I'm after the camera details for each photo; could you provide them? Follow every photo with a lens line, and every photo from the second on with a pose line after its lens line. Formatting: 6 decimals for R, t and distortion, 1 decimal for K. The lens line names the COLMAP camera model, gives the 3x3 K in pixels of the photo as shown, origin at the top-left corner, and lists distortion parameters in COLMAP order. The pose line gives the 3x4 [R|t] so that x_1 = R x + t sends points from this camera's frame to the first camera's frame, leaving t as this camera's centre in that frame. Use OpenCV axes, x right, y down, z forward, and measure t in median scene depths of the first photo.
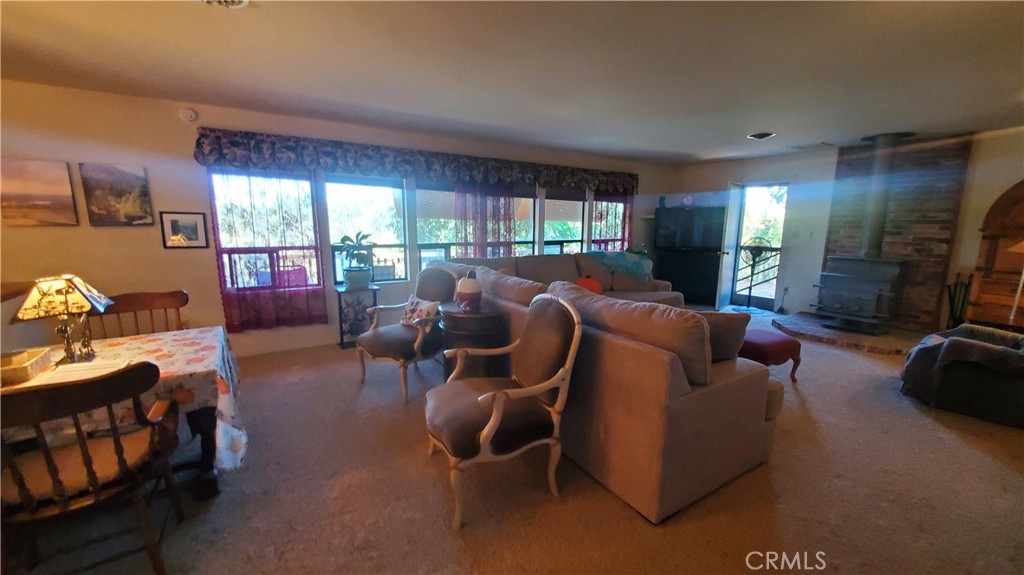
lens RADIAL K [[395.6, 0, 512.0], [0, 395.6, 287.5], [0, 0, 1]] dist [-0.010288, -0.000058]
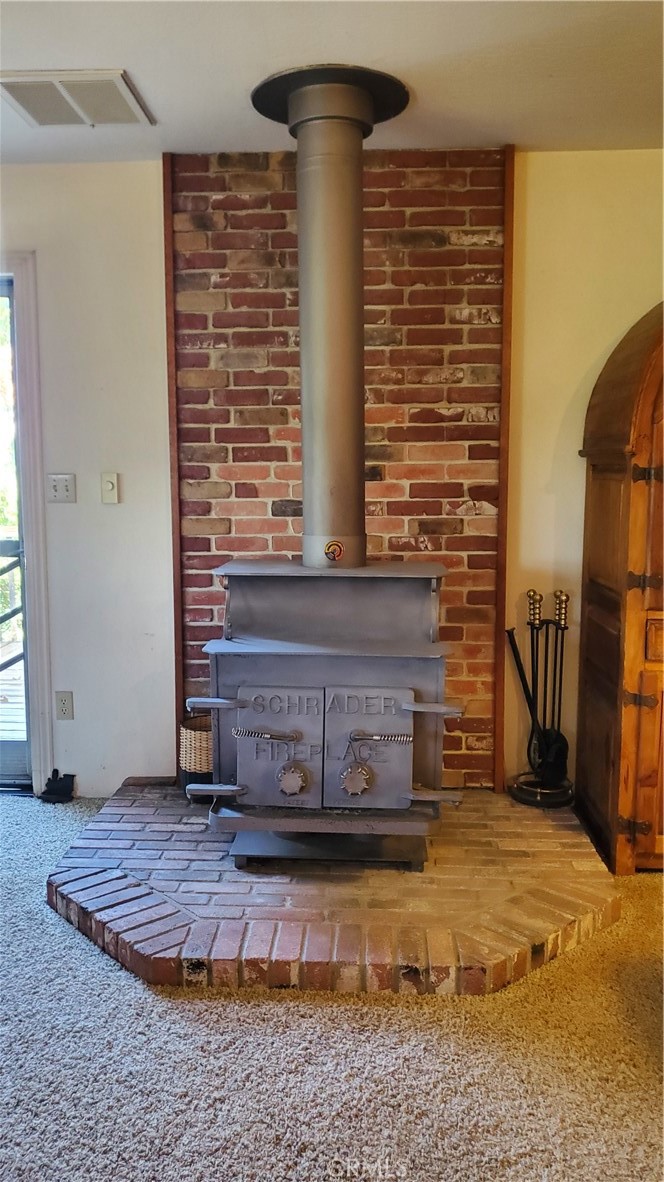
lens RADIAL K [[938.8, 0, 332.0], [0, 938.8, 591.0], [0, 0, 1]] dist [0.116744, 0.000770]
pose [[0.586106, -0.103868, 0.803549, 0.415315], [0.140034, 0.989810, 0.025804, -0.078104], [-0.798041, 0.097400, 0.594679, 0.652143]]
